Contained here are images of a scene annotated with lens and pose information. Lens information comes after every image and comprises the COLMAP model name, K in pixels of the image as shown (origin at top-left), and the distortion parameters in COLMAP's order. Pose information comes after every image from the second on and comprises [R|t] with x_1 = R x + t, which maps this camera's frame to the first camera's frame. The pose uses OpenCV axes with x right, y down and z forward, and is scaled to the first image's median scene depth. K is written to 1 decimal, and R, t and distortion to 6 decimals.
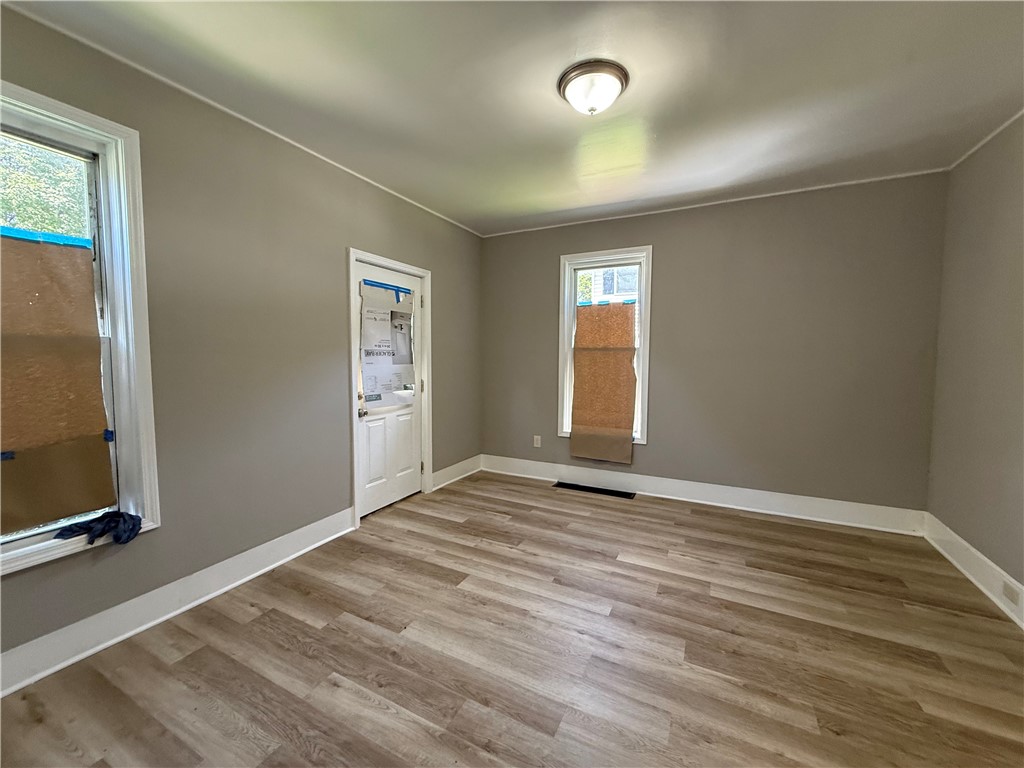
lens RADIAL K [[404.9, 0, 512.0], [0, 404.9, 384.0], [0, 0, 1]] dist [0.001060, 0.000468]
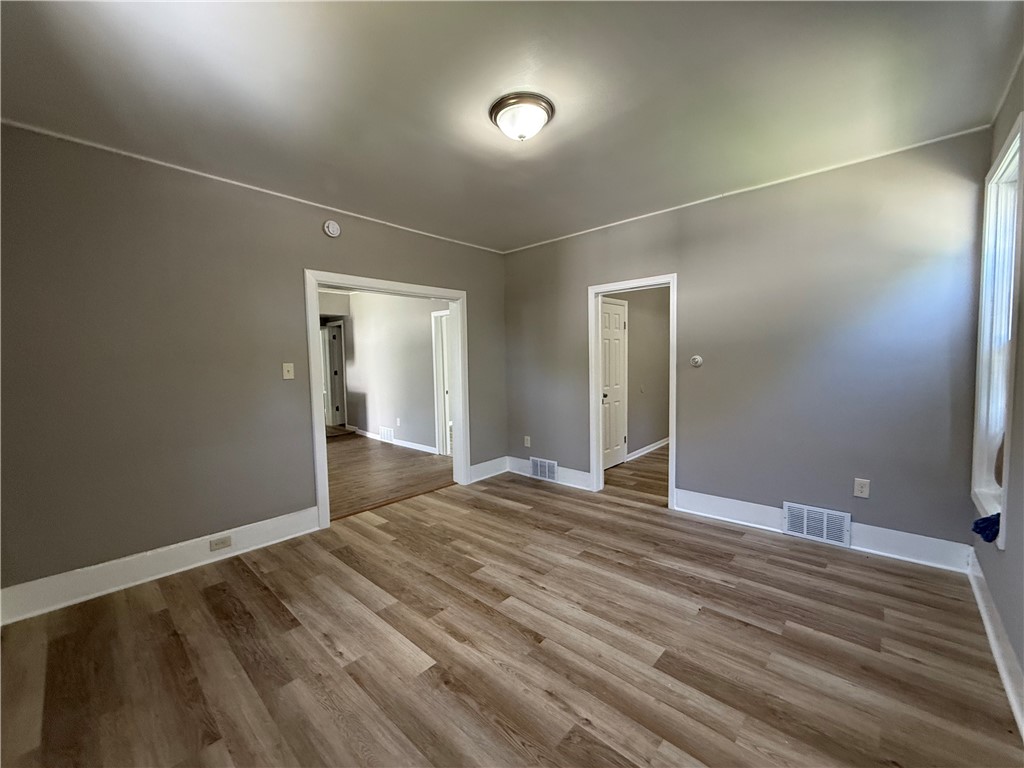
lens RADIAL K [[412.2, 0, 509.3], [0, 412.2, 380.8], [0, 0, 1]] dist [0.000677, 0.000132]
pose [[-0.960941, -0.001674, 0.276747, -0.058156], [0.035672, 0.990891, 0.129859, -0.135218], [-0.274443, 0.134659, -0.952128, 1.620141]]
